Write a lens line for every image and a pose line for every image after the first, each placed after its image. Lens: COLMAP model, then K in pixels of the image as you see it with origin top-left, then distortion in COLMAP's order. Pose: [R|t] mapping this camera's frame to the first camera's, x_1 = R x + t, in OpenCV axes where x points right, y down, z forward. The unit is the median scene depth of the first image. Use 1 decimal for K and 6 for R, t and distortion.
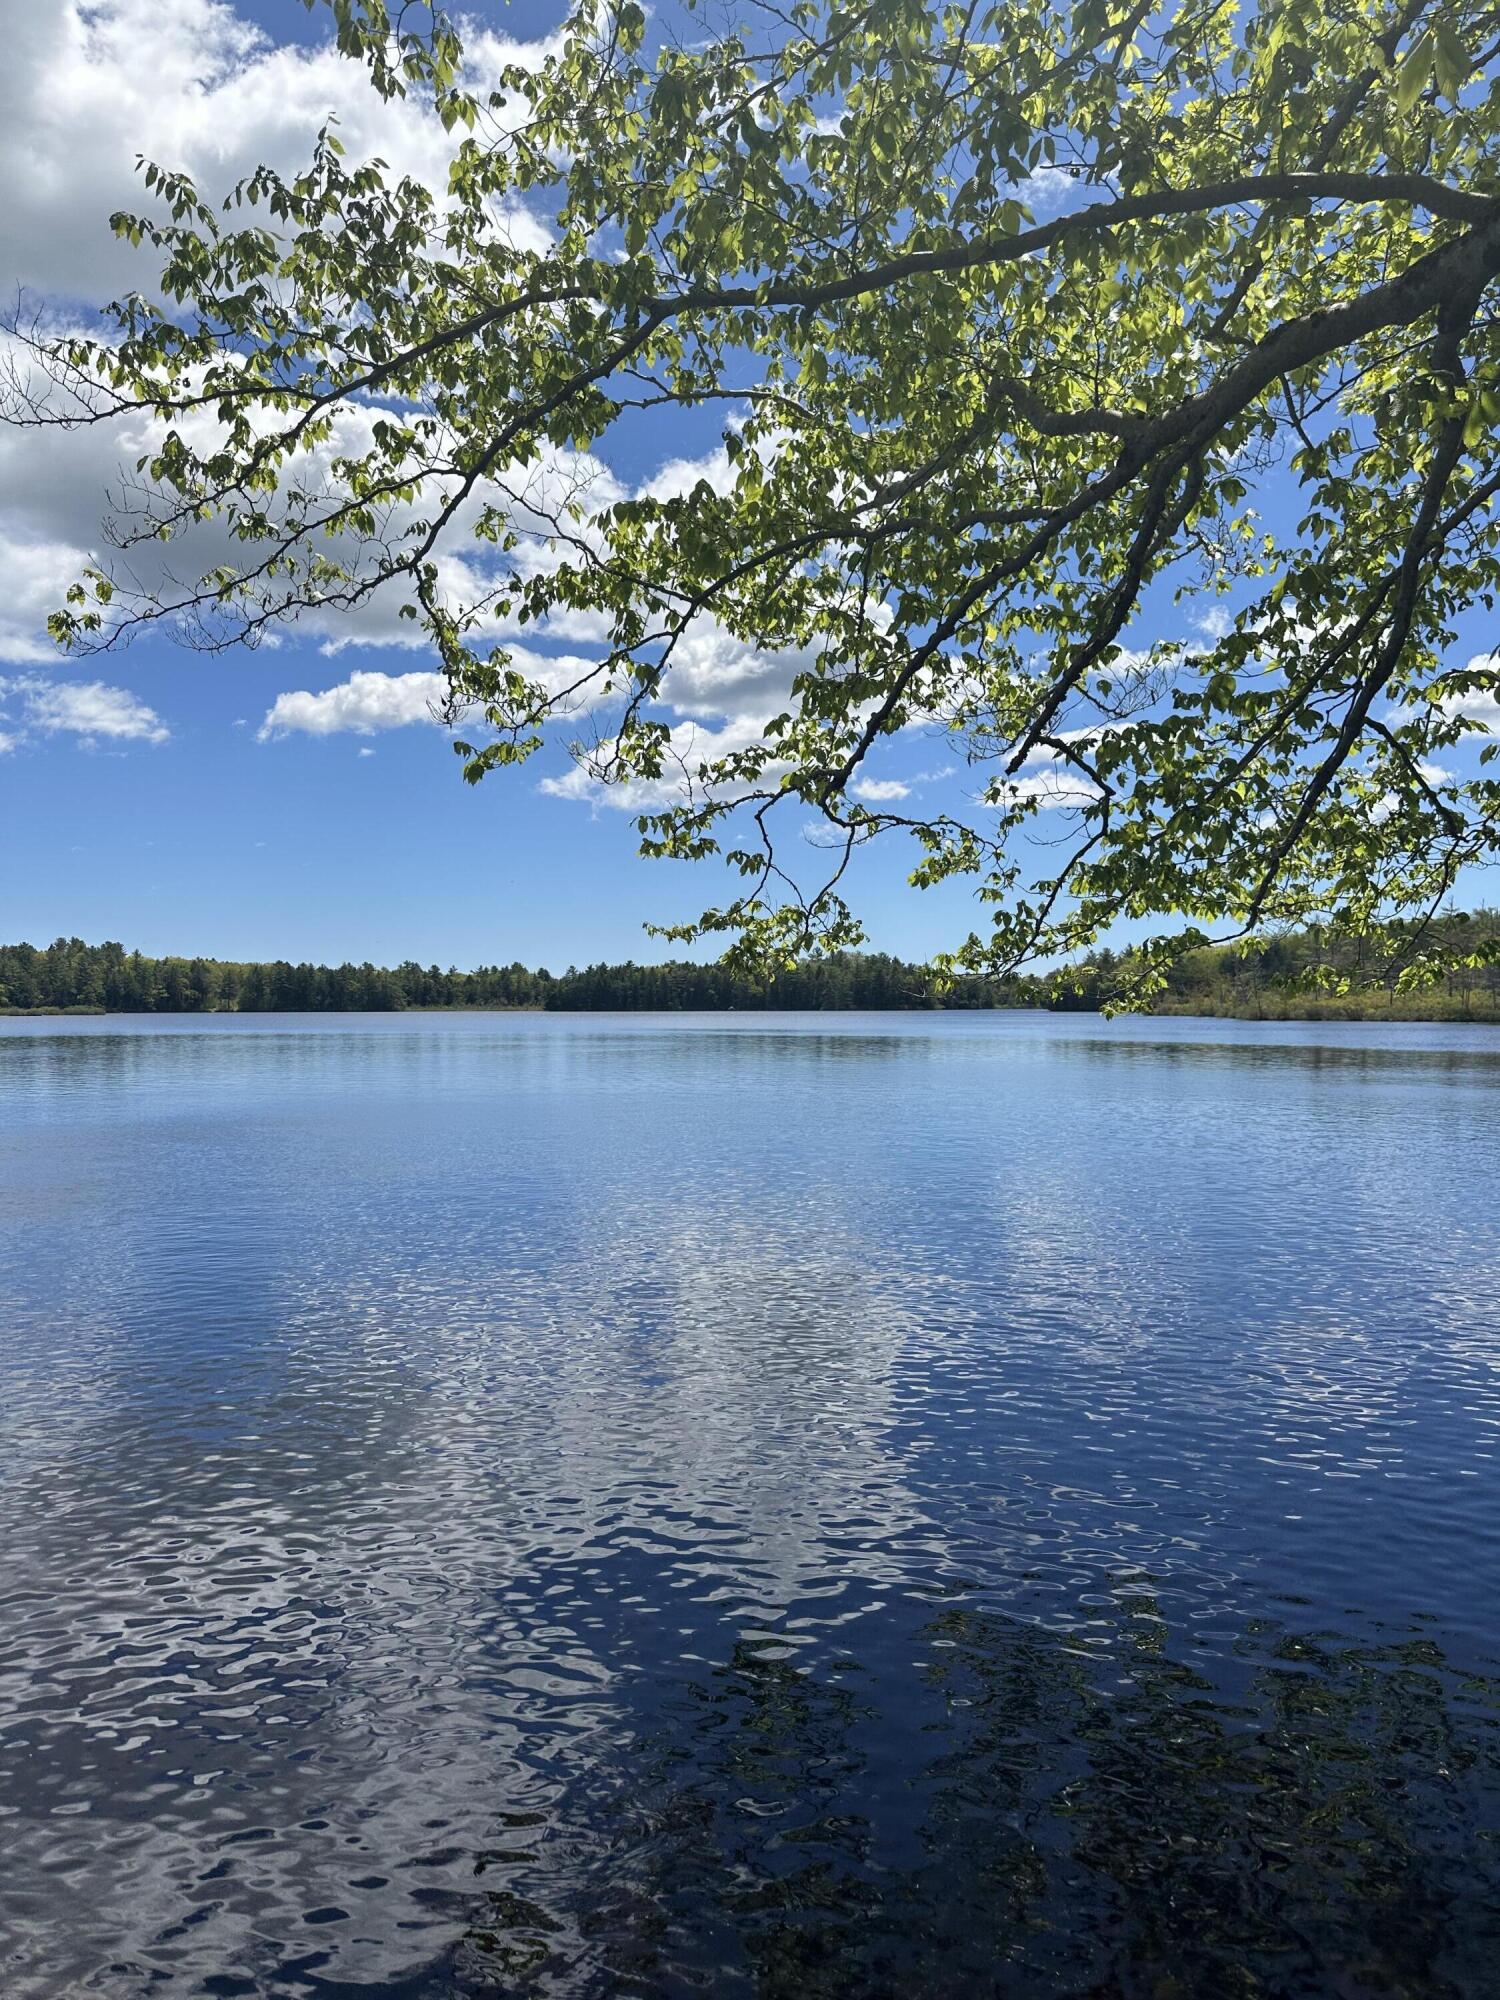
lens RADIAL K [[1385.2, 0, 748.5], [0, 1385.2, 1013.0], [0, 0, 1]] dist [0.069956, -0.068366]
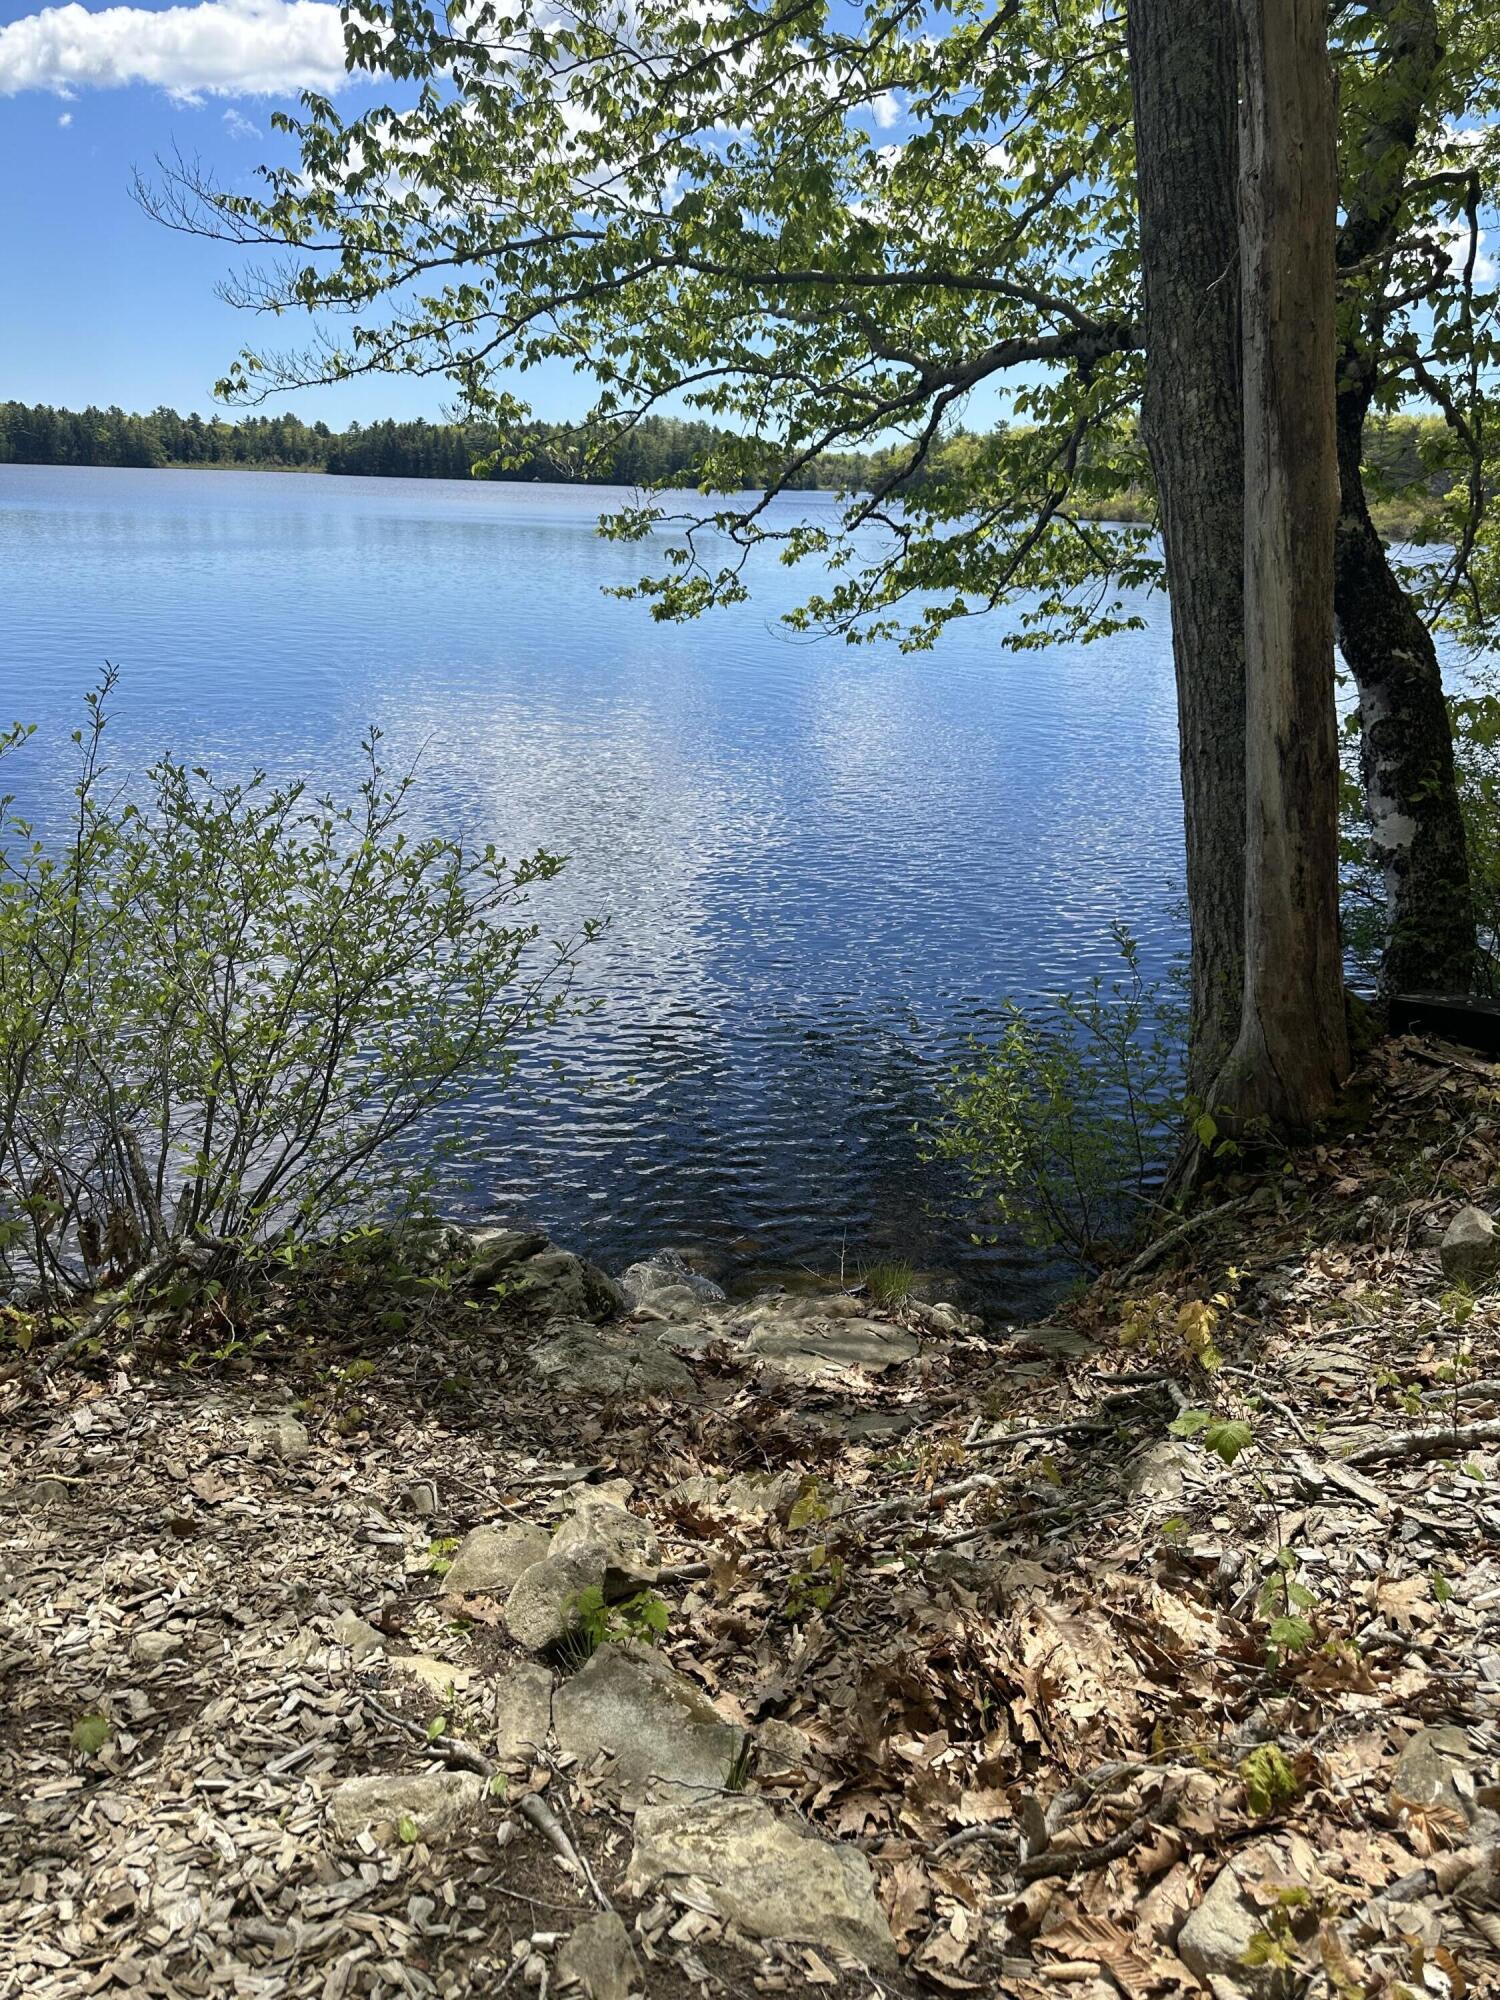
lens RADIAL K [[1385.2, 0, 763.4], [0, 1385.2, 993.7], [0, 0, 1]] dist [0.069956, -0.068366]
pose [[0.989566, -0.015570, 0.143235, -0.149803], [-0.034285, 0.940140, 0.339059, -0.199649], [-0.139940, -0.340432, 0.929797, -0.674716]]
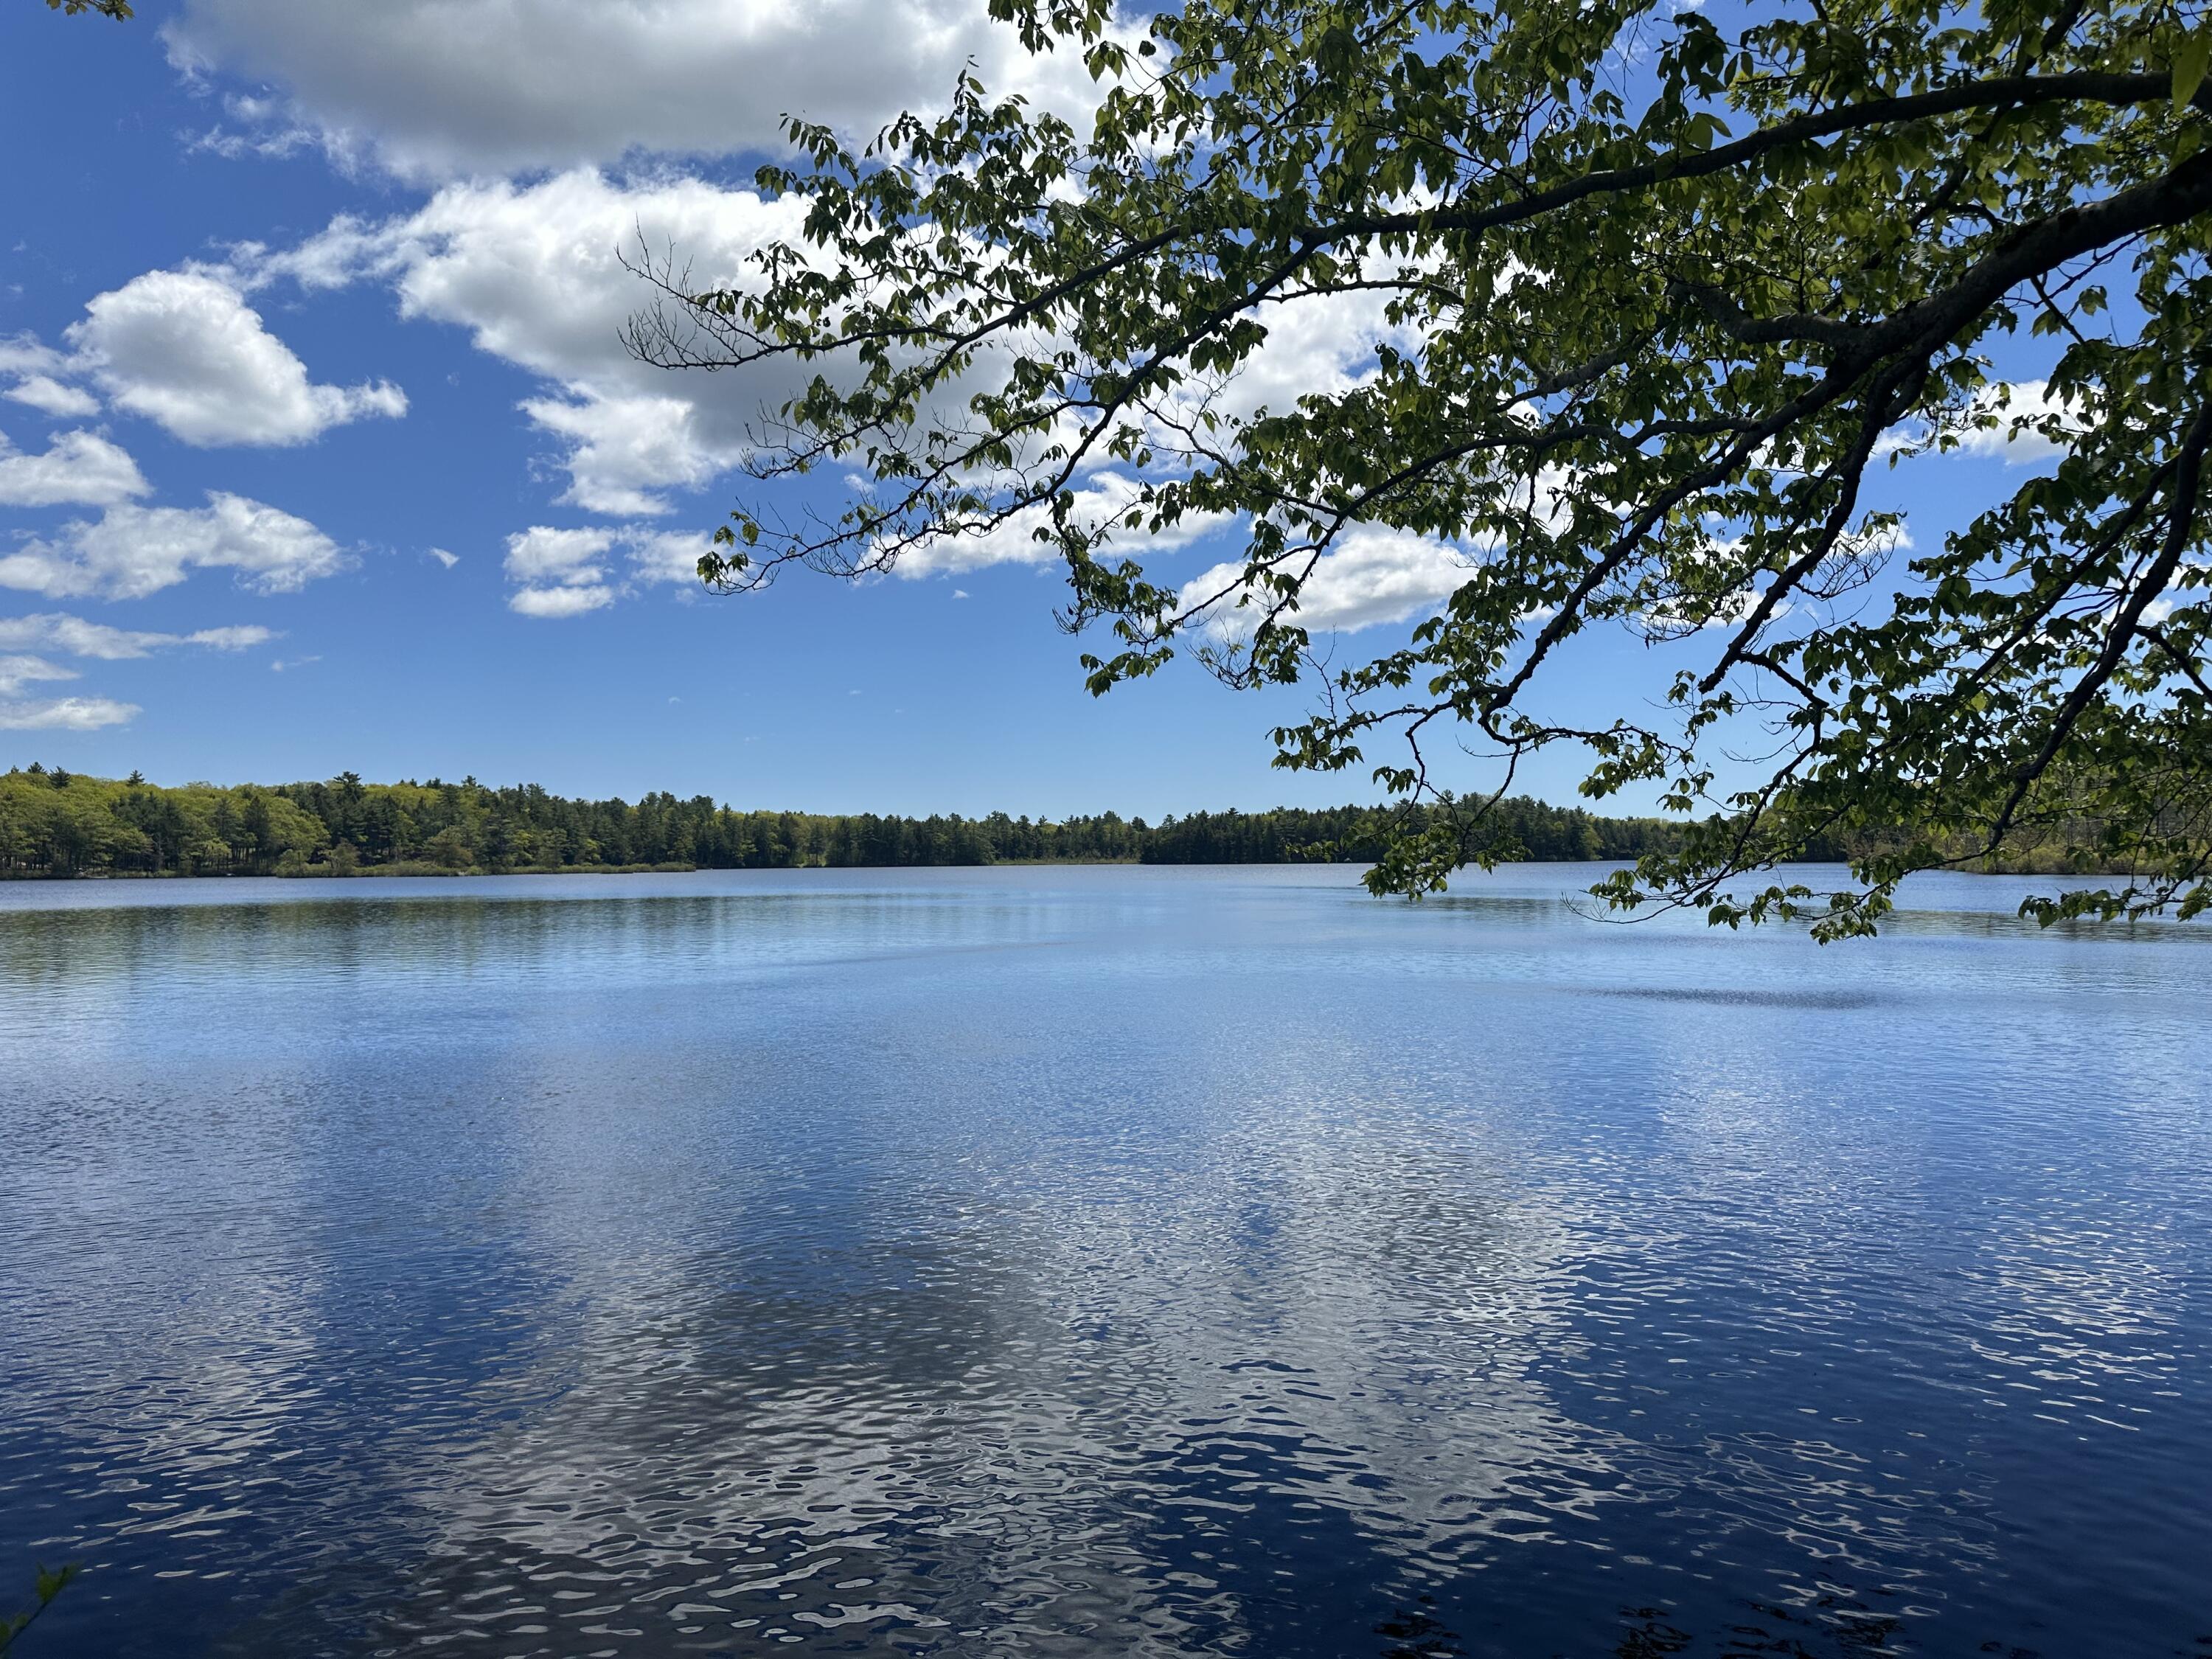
lens RADIAL K [[1532.0, 0, 1107.3], [0, 1532.0, 834.8], [0, 0, 1]] dist [0.069956, -0.068366]
pose [[0.985975, -0.010330, -0.166574, -0.022772], [0.007166, 0.999782, -0.019588, -0.059112], [0.166740, 0.018120, 0.985834, -0.043354]]
